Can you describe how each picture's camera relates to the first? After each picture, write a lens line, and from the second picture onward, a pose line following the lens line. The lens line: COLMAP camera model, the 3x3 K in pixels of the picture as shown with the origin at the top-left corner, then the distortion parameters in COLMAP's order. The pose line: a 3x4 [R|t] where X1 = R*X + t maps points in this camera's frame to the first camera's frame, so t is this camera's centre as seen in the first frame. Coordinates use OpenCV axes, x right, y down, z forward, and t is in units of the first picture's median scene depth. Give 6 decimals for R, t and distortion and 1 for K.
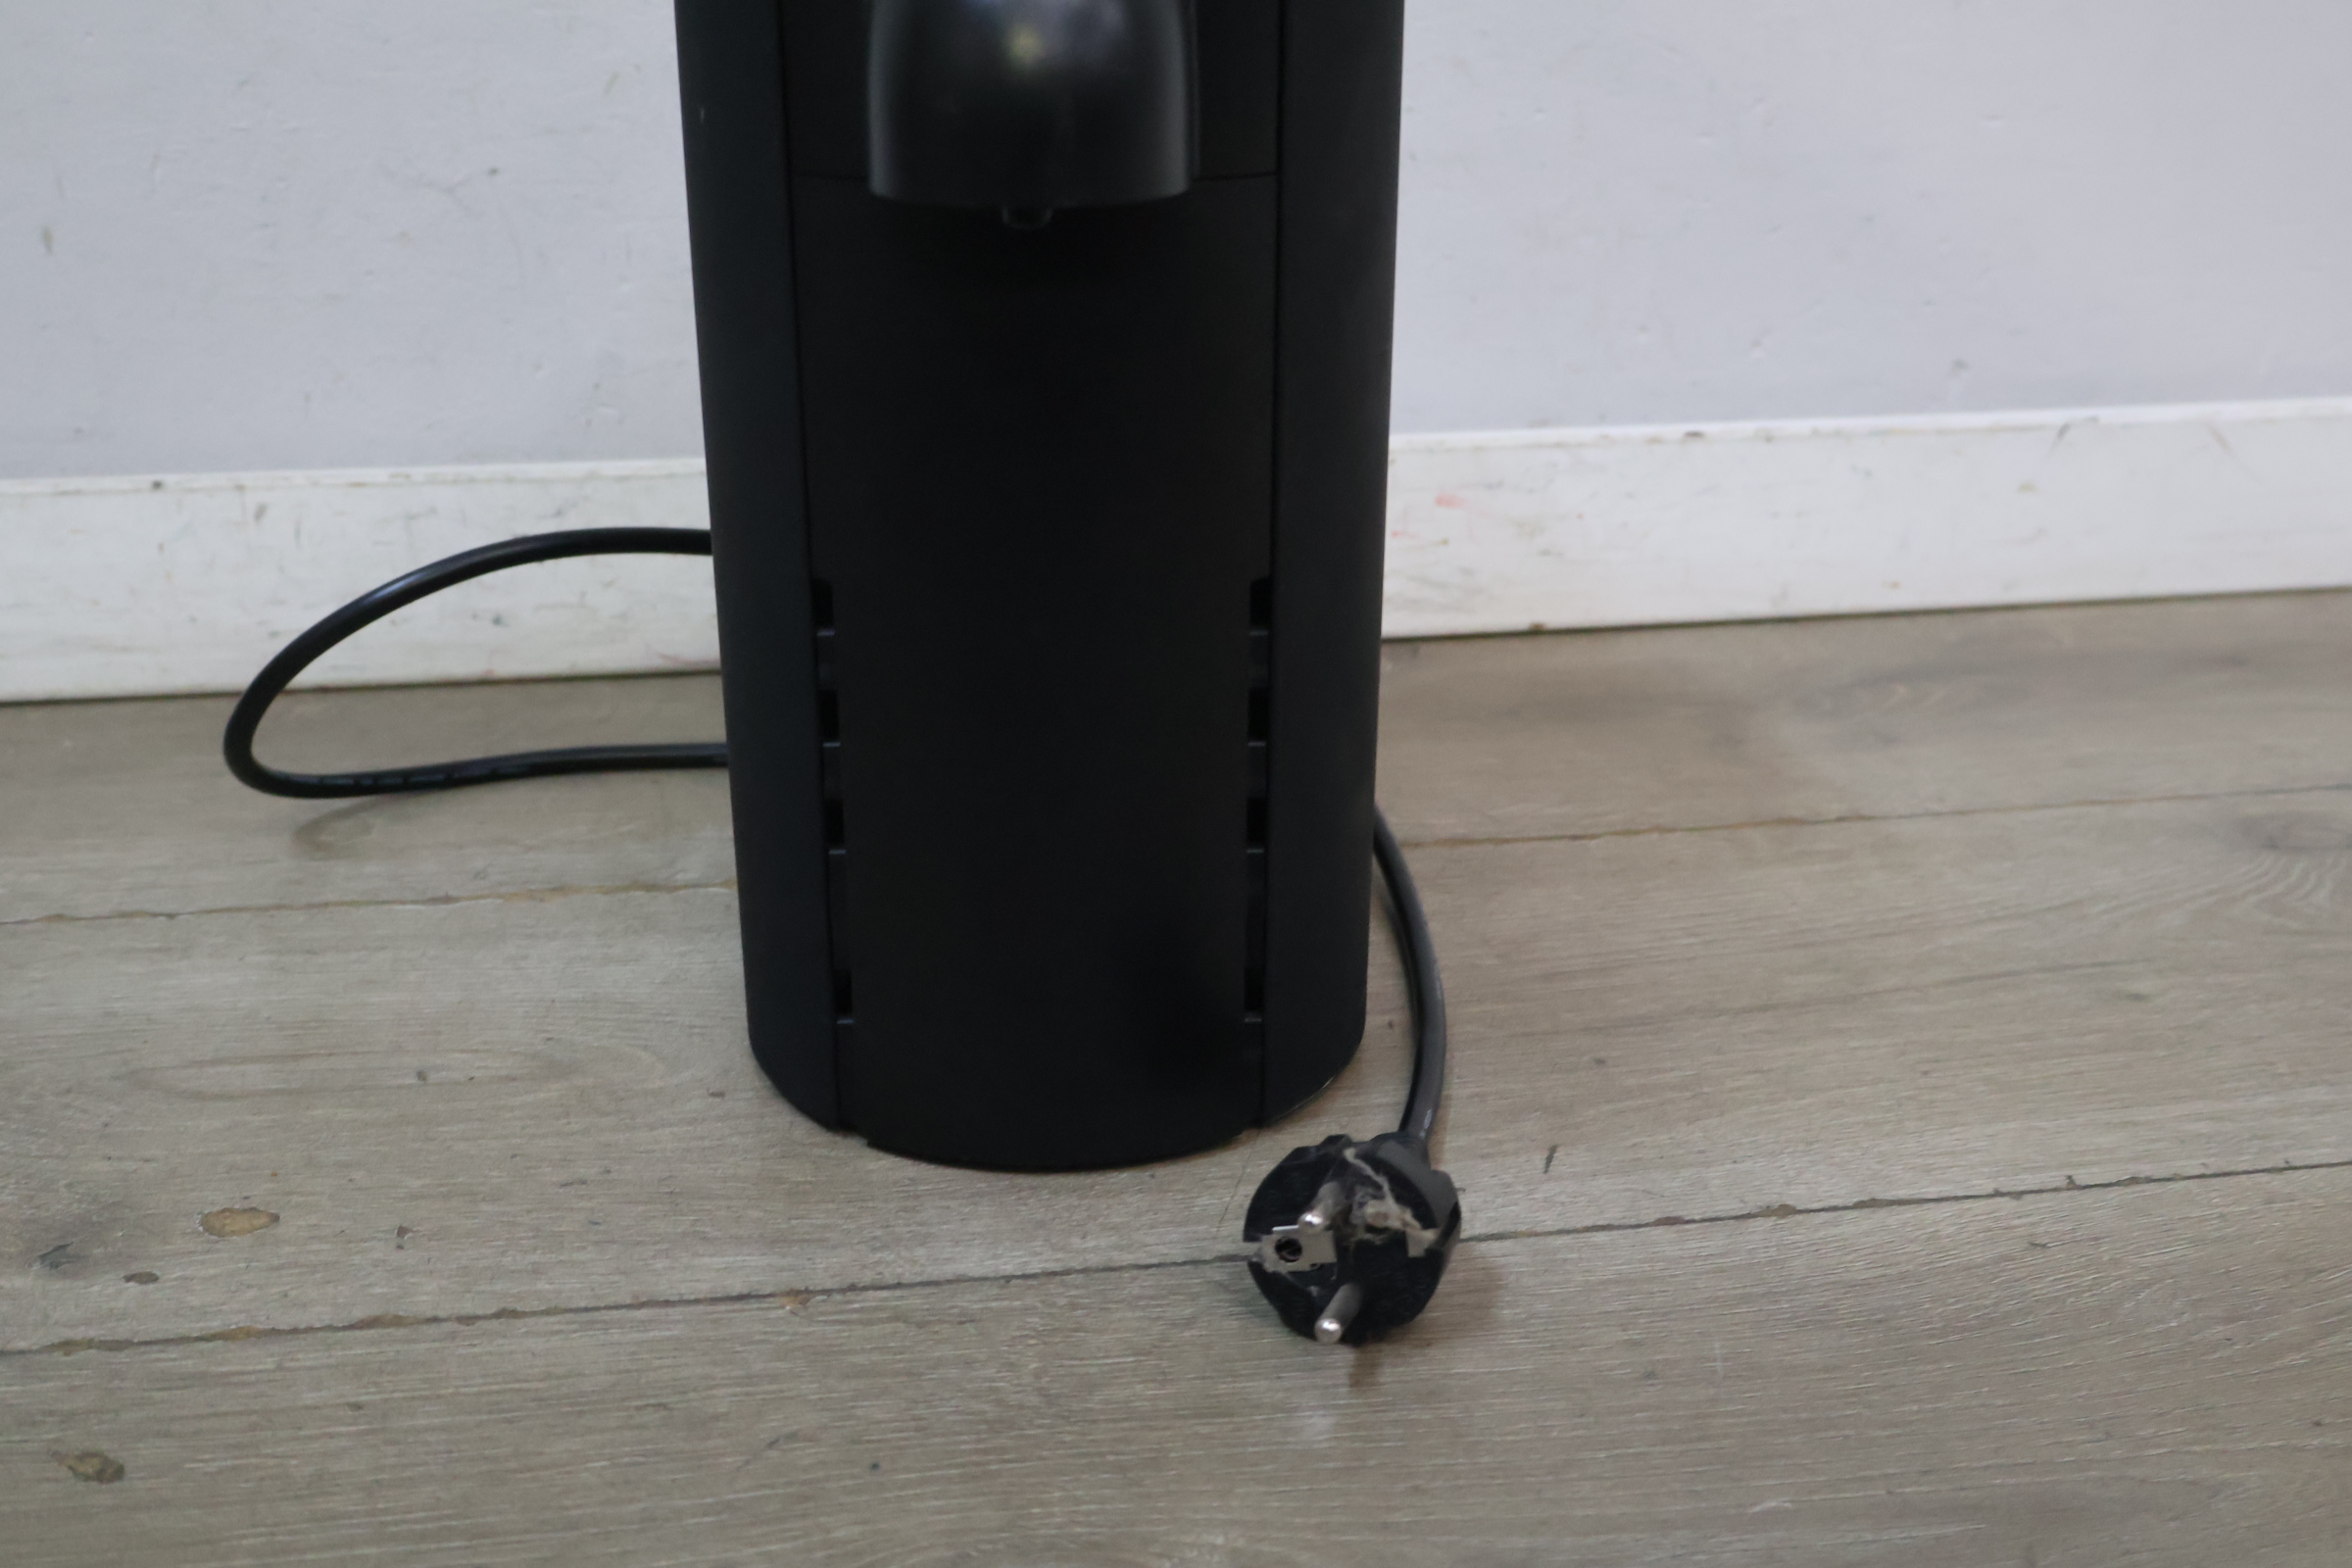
lens RADIAL K [[2449.3, 0, 1175.7], [0, 2449.3, 794.2], [0, 0, 1]] dist [0.001829, 0.000000]
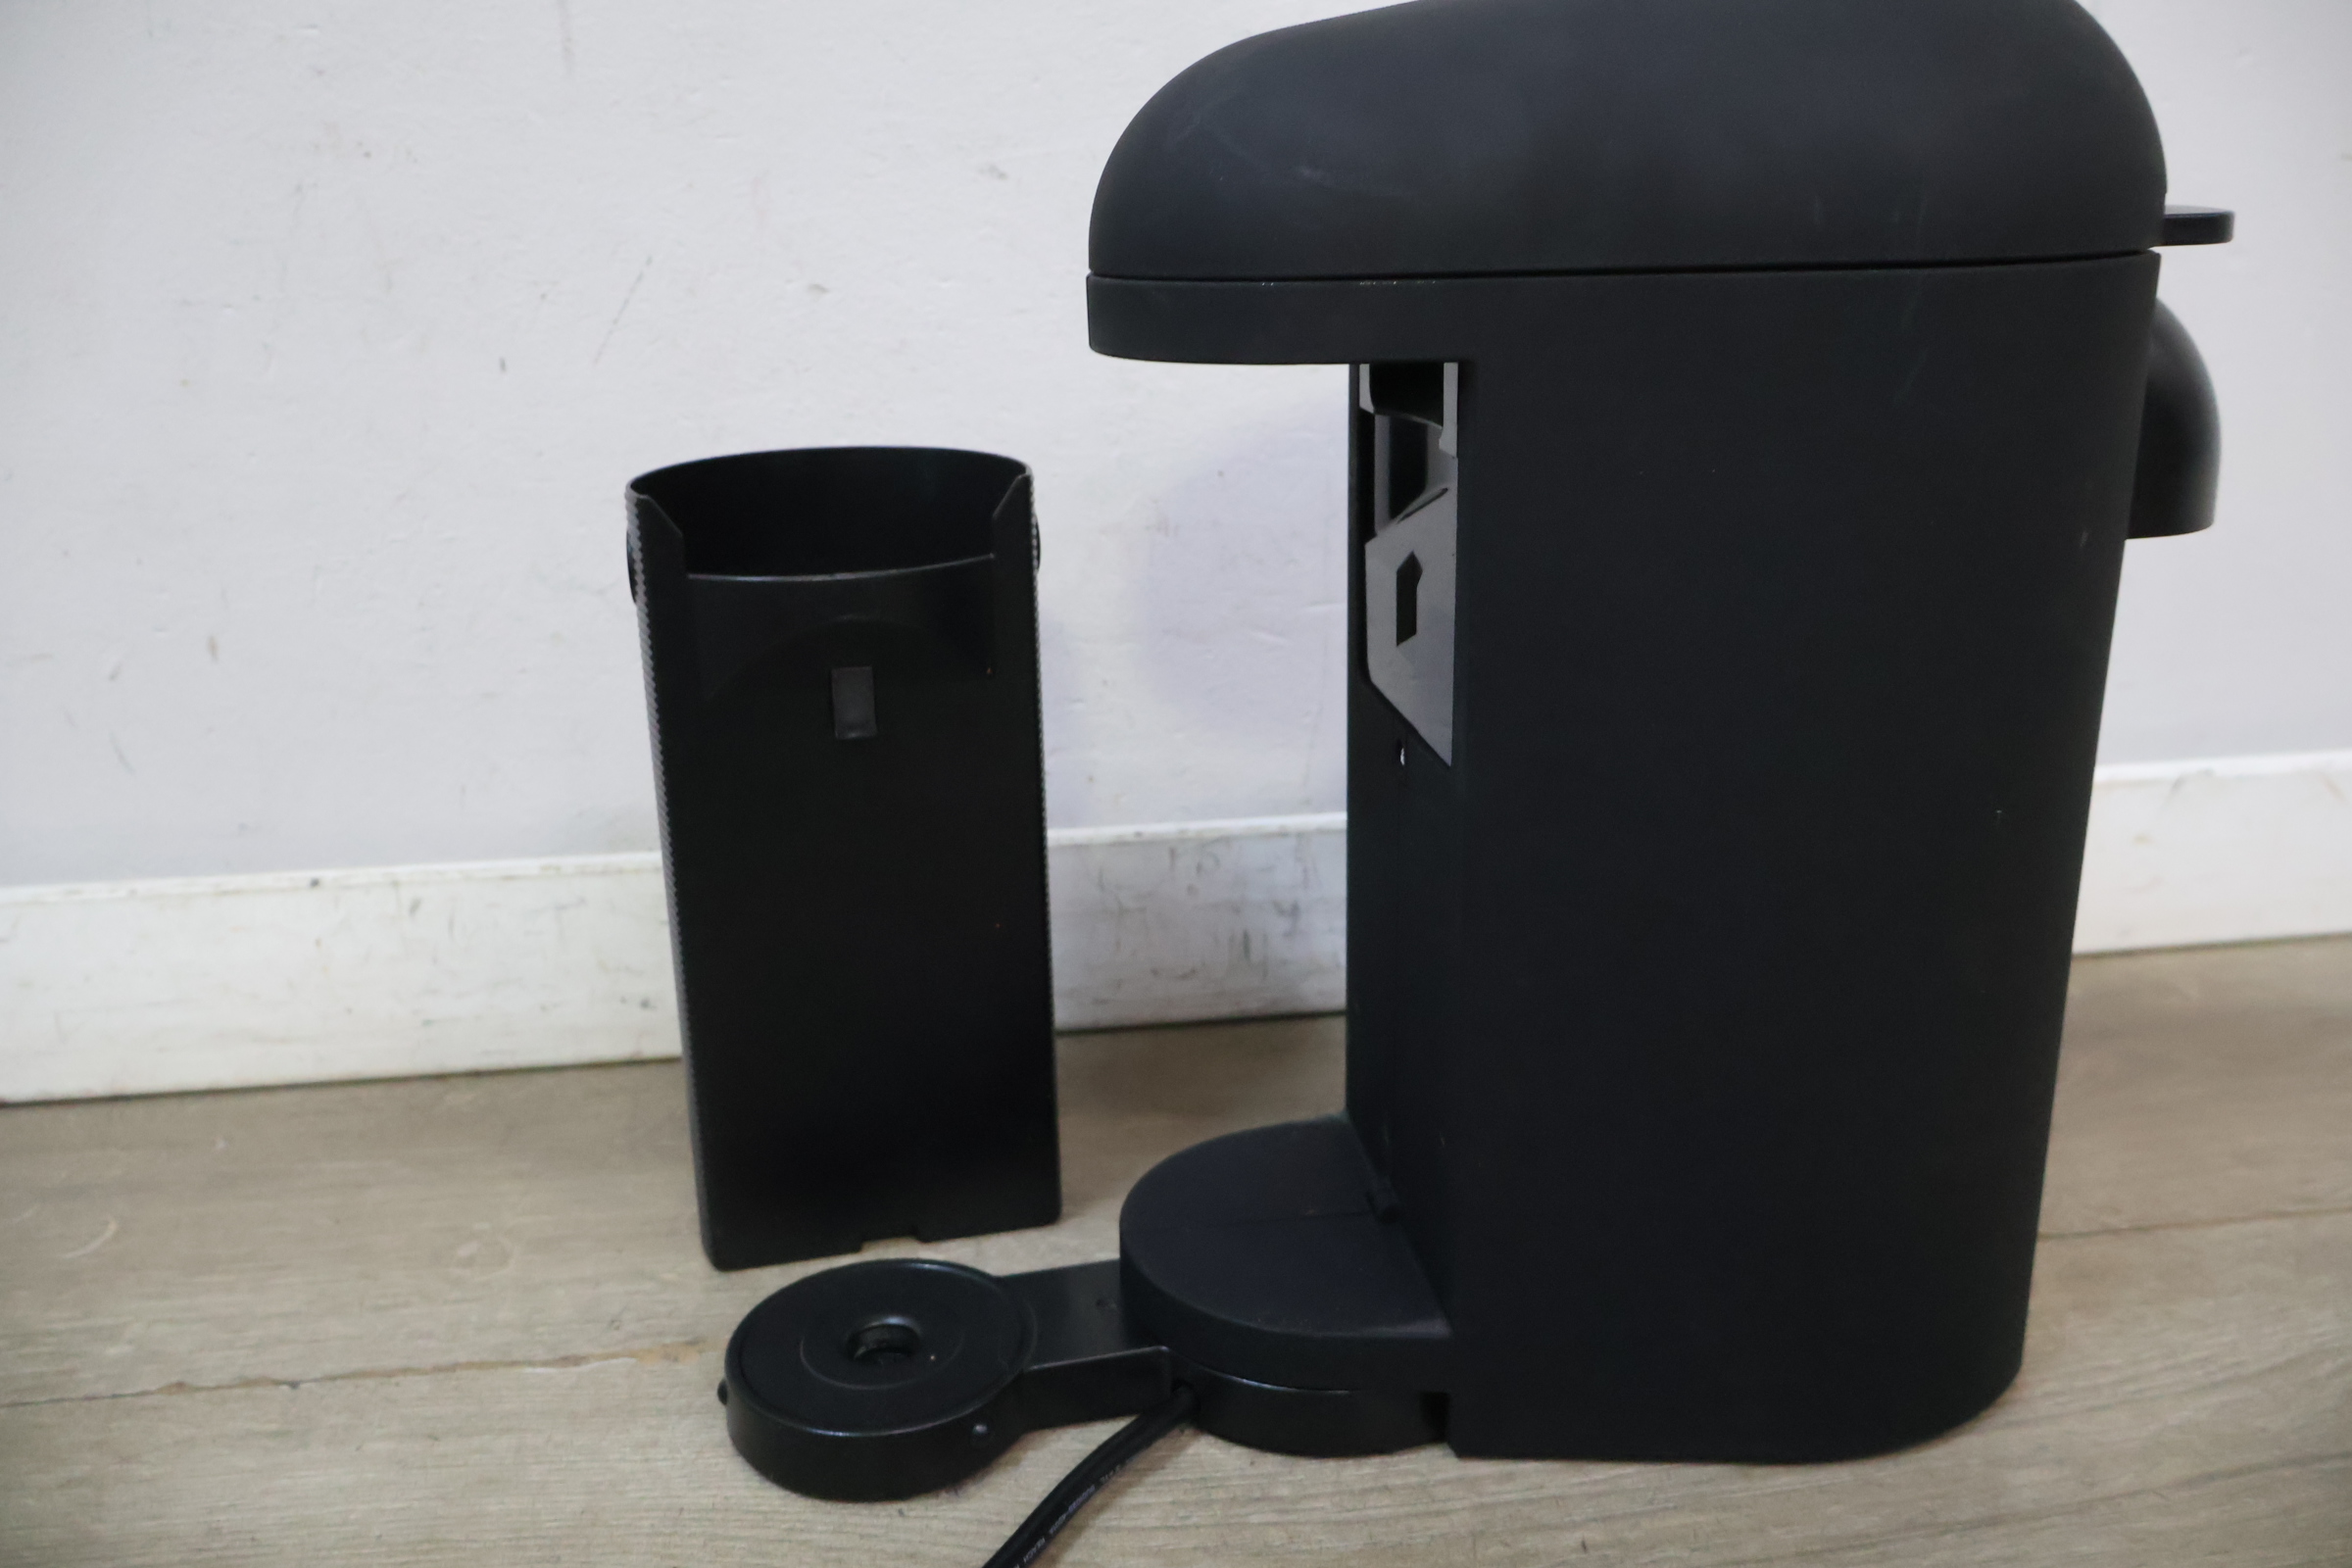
lens RADIAL K [[2016.4, 0, 1178.3], [0, 2016.4, 796.6], [0, 0, 1]] dist [0.003114, 0.000637]
pose [[0.999417, -0.012186, -0.031887, -0.035839], [0.010192, 0.998026, -0.061964, -0.136885], [0.032579, 0.061603, 0.997569, 0.217200]]
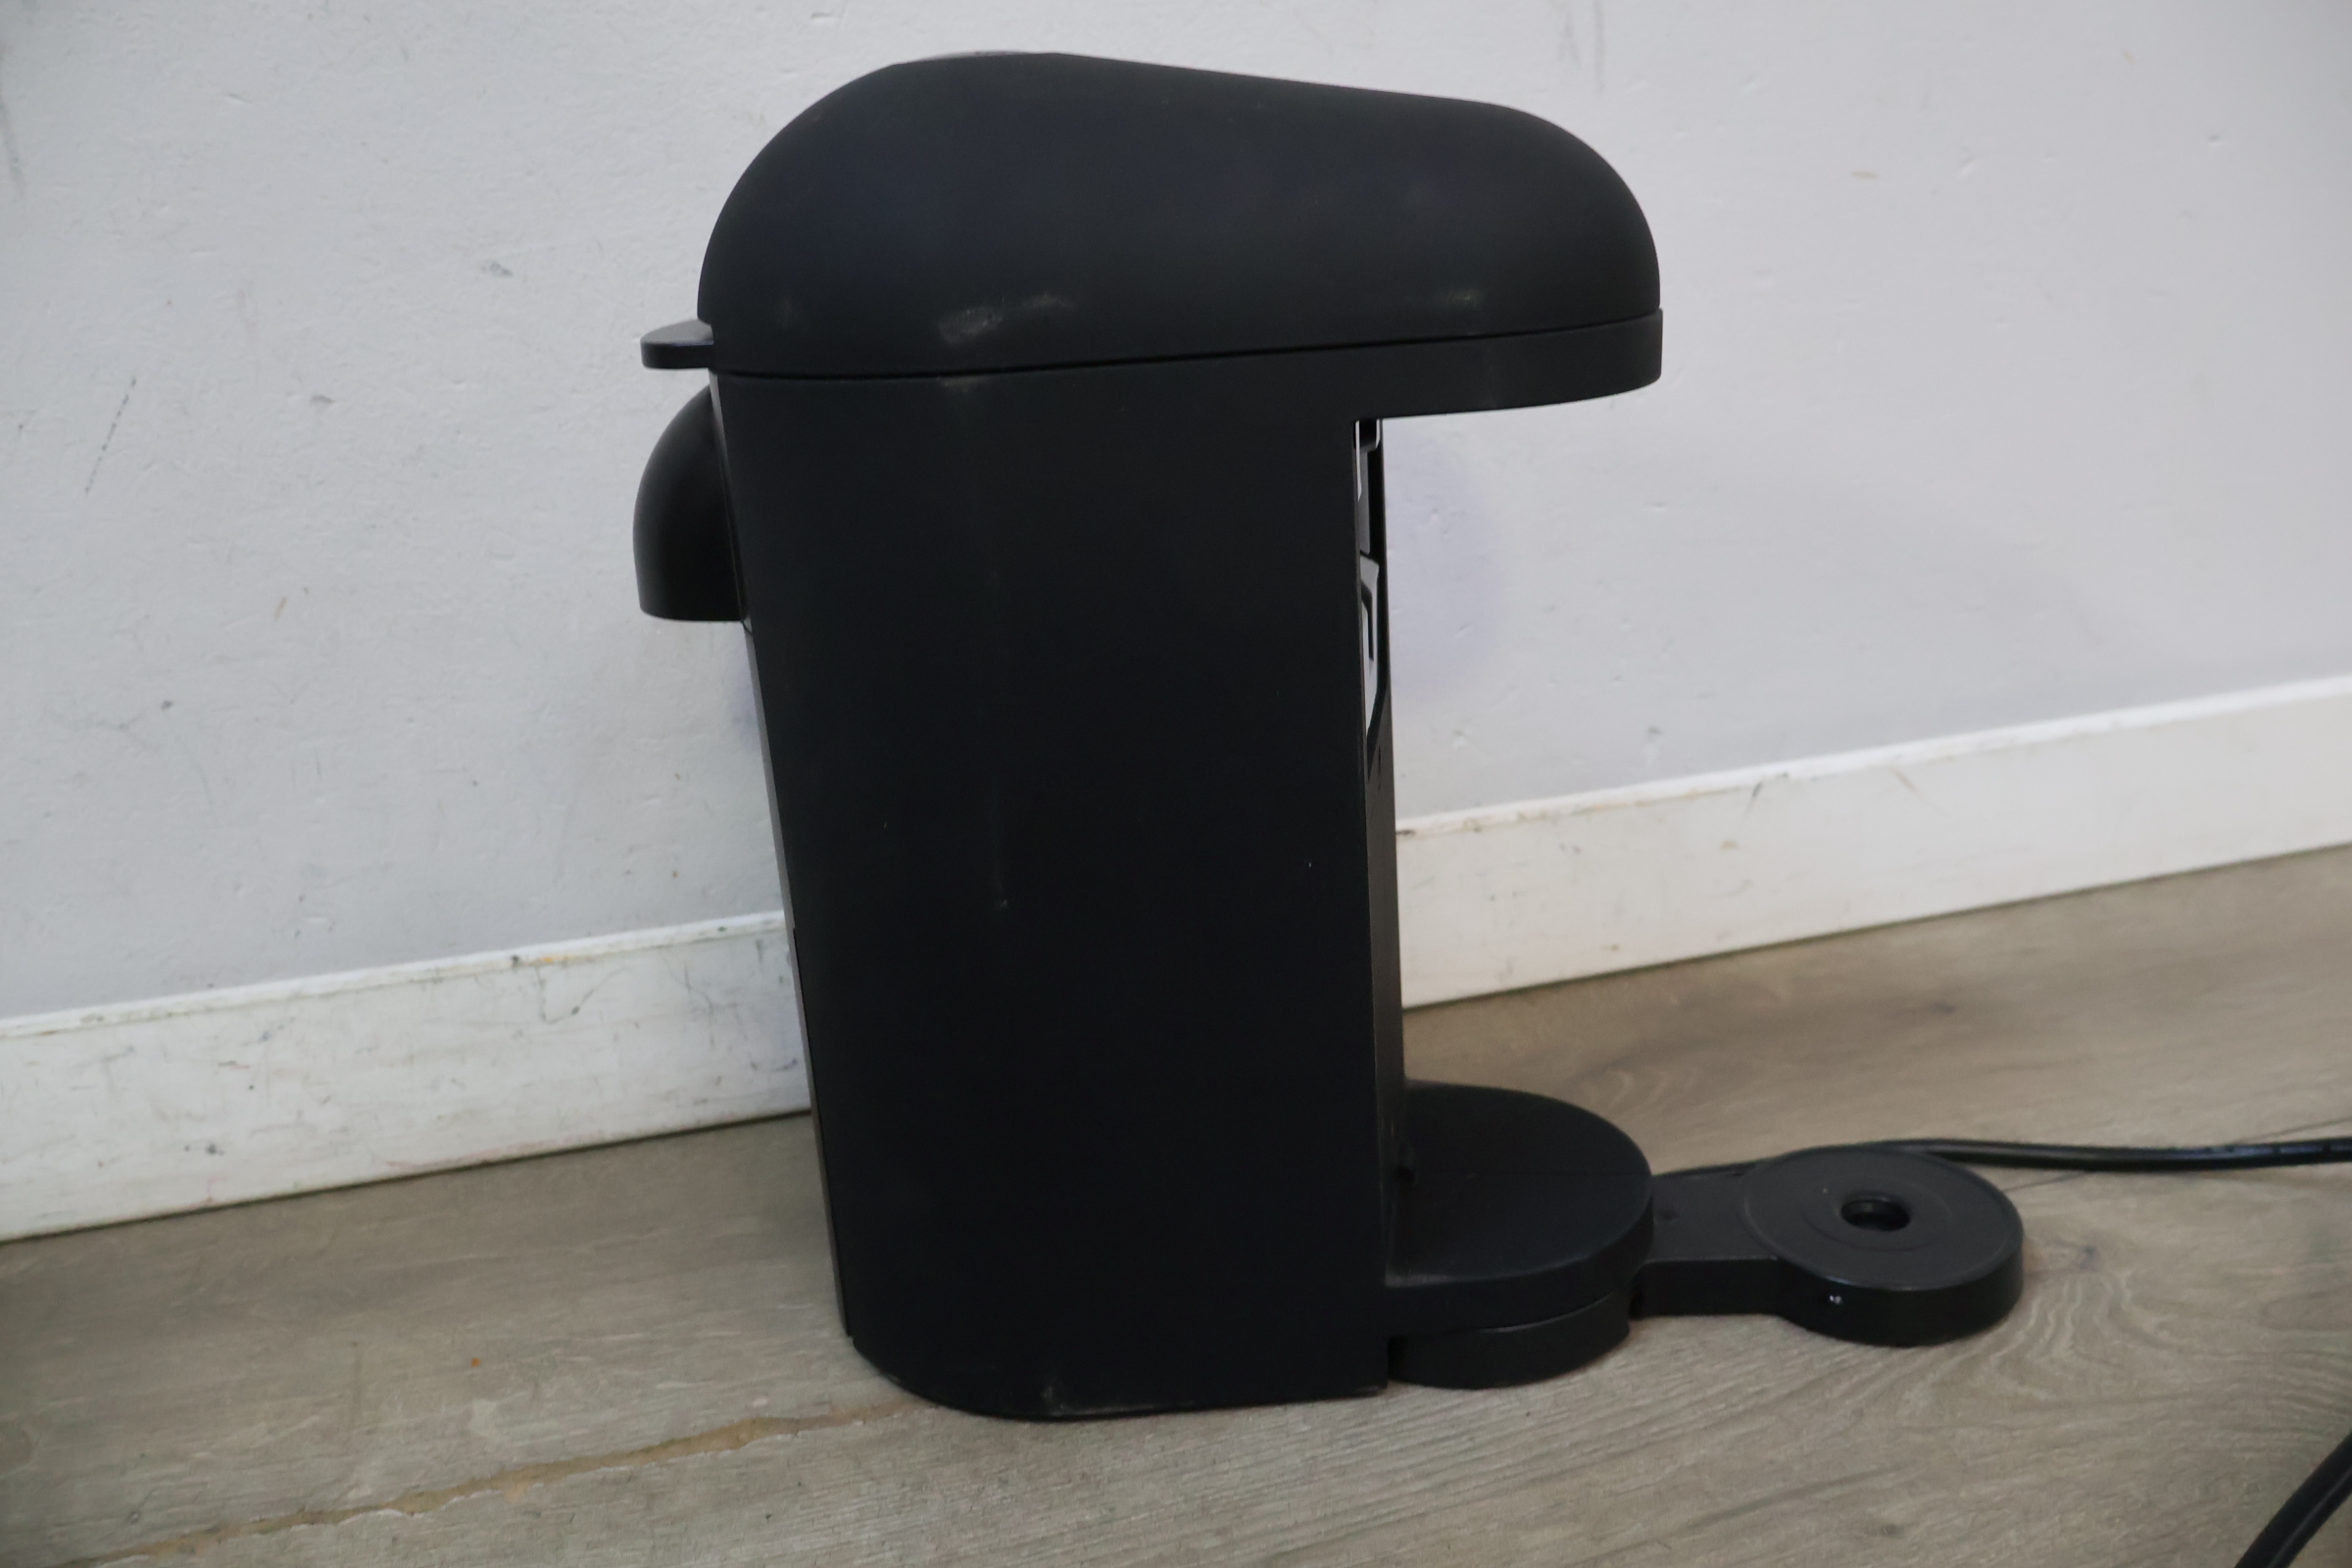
lens RADIAL K [[2016.4, 0, 1182.7], [0, 2016.4, 785.0], [0, 0, 1]] dist [0.003114, 0.000637]
pose [[0.994574, -0.090066, 0.052072, 0.107075], [0.092731, 0.994372, -0.051237, -0.184266], [-0.047164, 0.055787, 0.997328, 0.223938]]
